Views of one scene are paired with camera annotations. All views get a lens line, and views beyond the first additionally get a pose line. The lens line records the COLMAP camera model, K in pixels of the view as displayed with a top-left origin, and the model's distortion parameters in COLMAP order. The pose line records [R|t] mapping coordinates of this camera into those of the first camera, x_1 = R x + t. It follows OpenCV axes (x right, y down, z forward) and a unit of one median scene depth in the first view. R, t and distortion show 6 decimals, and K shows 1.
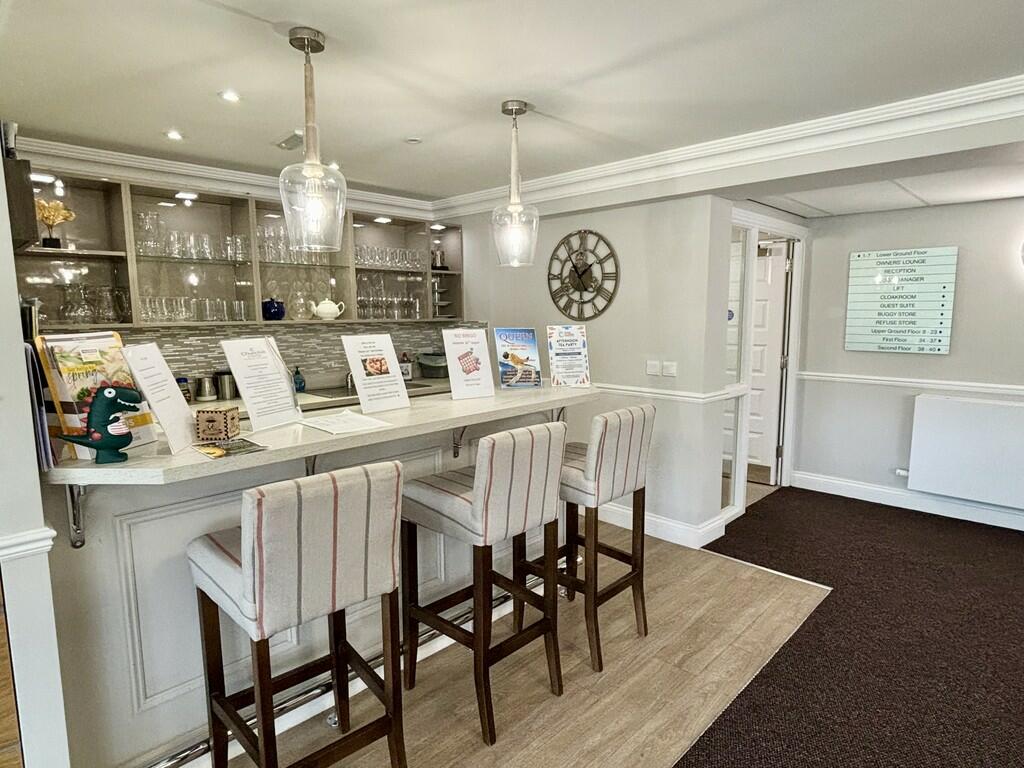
lens RADIAL K [[591.9, 0, 512.9], [0, 591.9, 382.7], [0, 0, 1]] dist [-0.004797, -0.004800]
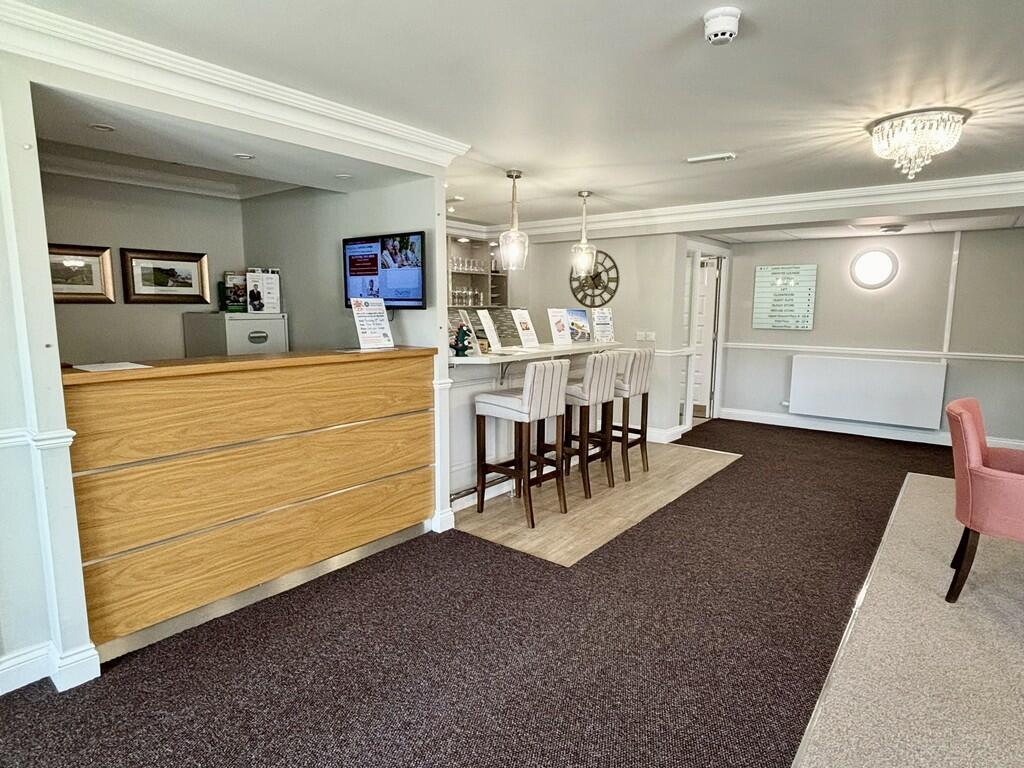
lens RADIAL K [[591.9, 0, 509.9], [0, 591.9, 388.6], [0, 0, 1]] dist [-0.004797, -0.004800]
pose [[0.994428, -0.005260, 0.105287, -0.280961], [0.003369, 0.999830, 0.018132, 0.085050], [-0.105364, -0.017676, 0.994277, -0.568532]]
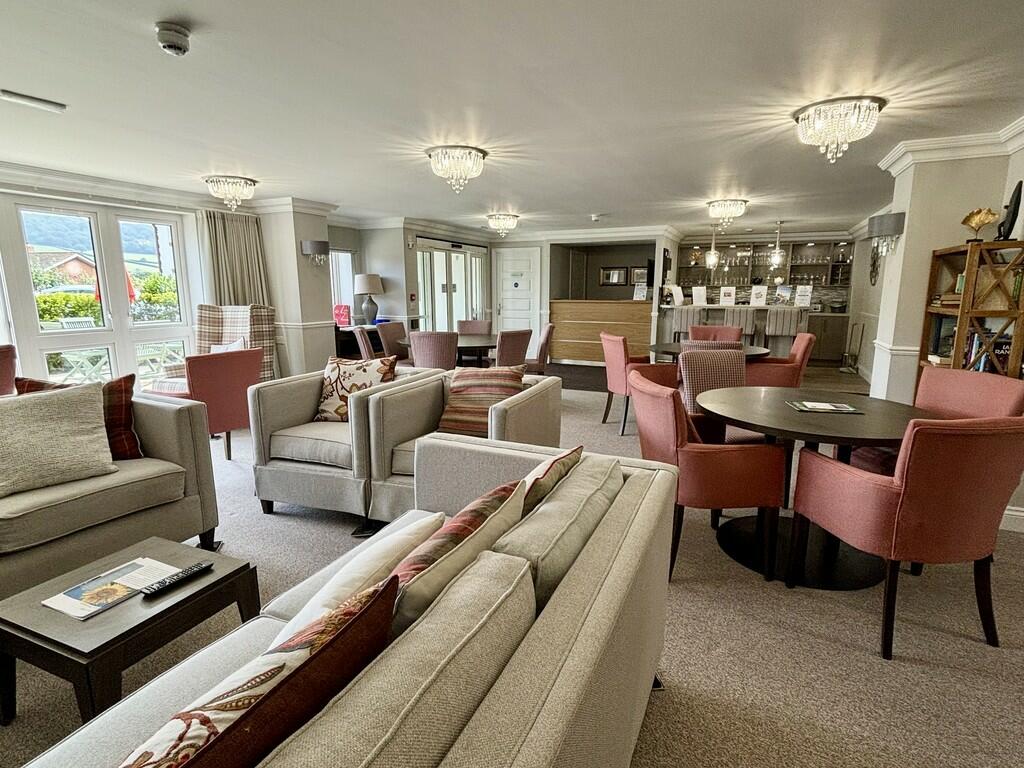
lens RADIAL K [[541.8, 0, 512.0], [0, 541.8, 385.1], [0, 0, 1]] dist [0.000400, -0.000010]
pose [[0.350448, 0.171727, -0.920704, 1.625821], [-0.115344, 0.983477, 0.139532, 0.138839], [0.929453, 0.057299, 0.364465, -1.005925]]
